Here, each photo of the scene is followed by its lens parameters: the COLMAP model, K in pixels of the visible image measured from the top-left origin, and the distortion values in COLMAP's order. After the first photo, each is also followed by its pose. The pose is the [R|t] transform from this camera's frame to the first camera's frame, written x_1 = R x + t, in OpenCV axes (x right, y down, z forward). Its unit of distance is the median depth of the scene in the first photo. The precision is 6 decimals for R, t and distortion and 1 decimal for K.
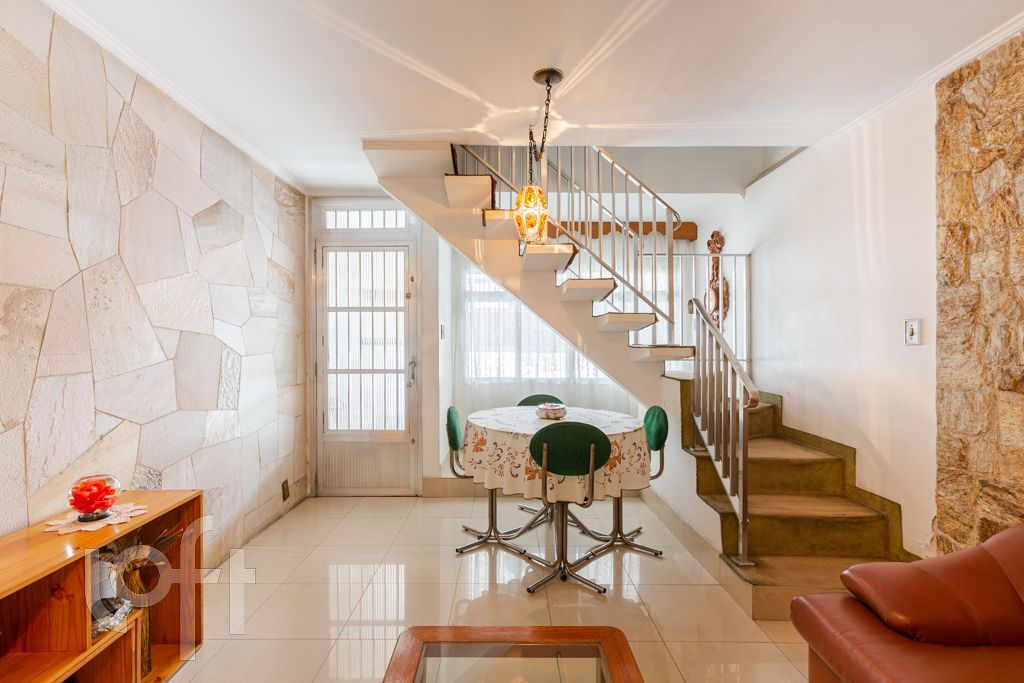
lens RADIAL K [[462.6, 0, 497.9], [0, 462.6, 341.3], [0, 0, 1]] dist [-0.001208, -0.000343]
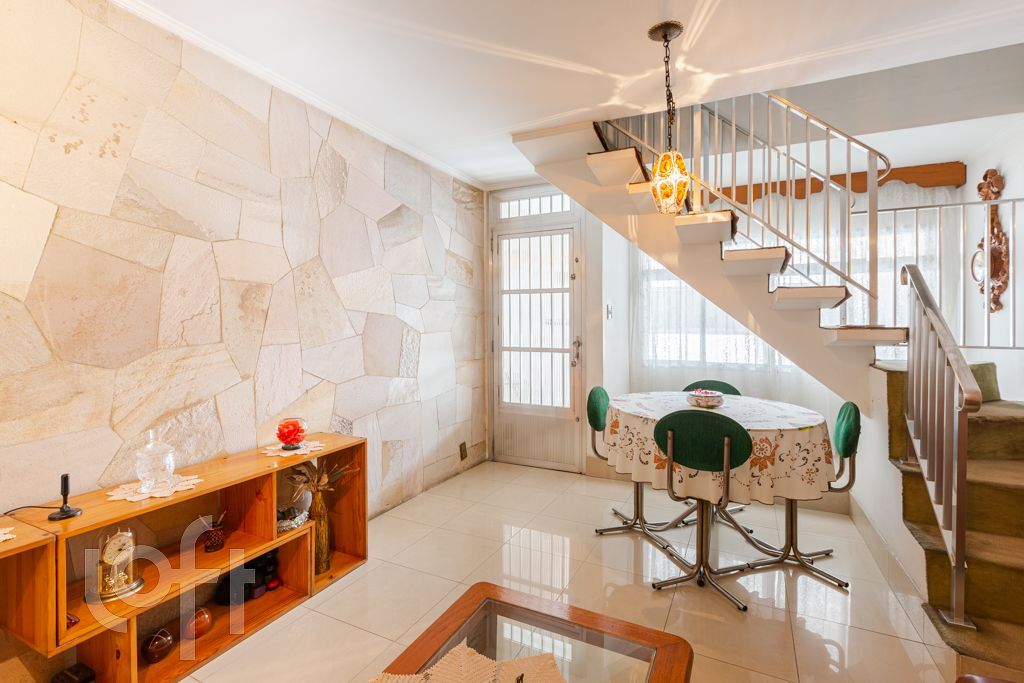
lens RADIAL K [[462.6, 0, 511.3], [0, 462.6, 327.7], [0, 0, 1]] dist [-0.000627, -0.000307]
pose [[0.898704, 0.005805, -0.438517, 0.180863], [-0.000869, 0.999934, 0.011456, 0.003016], [0.438554, -0.009914, 0.898650, 0.028065]]
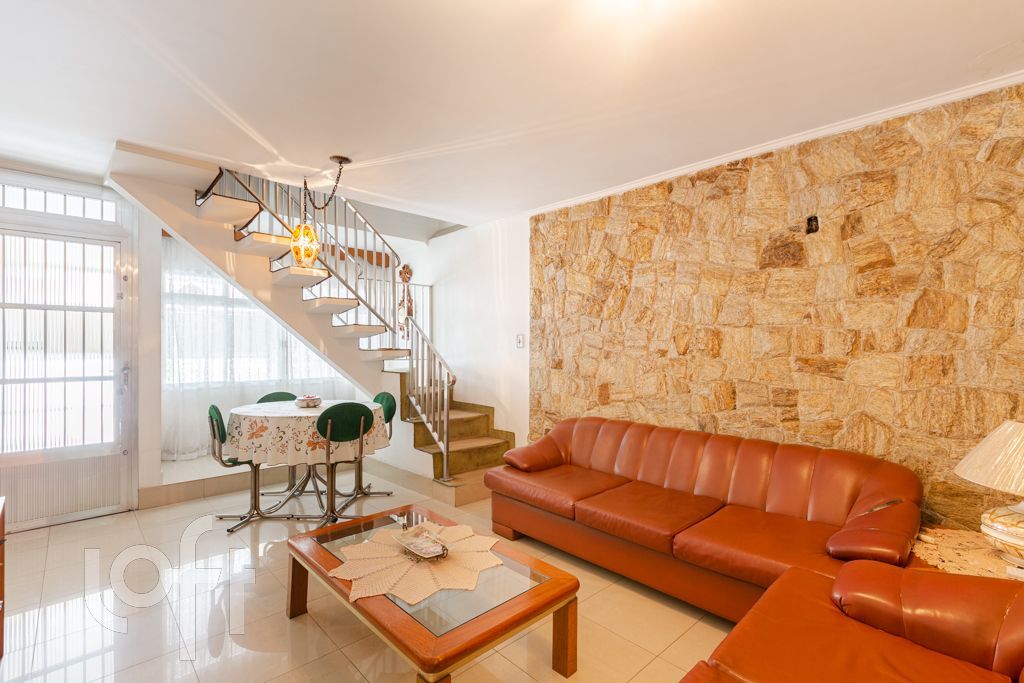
lens RADIAL K [[458.7, 0, 522.5], [0, 458.7, 345.0], [0, 0, 1]] dist [0.000240, 0.000018]
pose [[0.706433, 0.004489, 0.707765, -0.373662], [-0.001826, 0.999988, -0.004520, 0.003359], [-0.707777, 0.001901, 0.706433, -0.298782]]
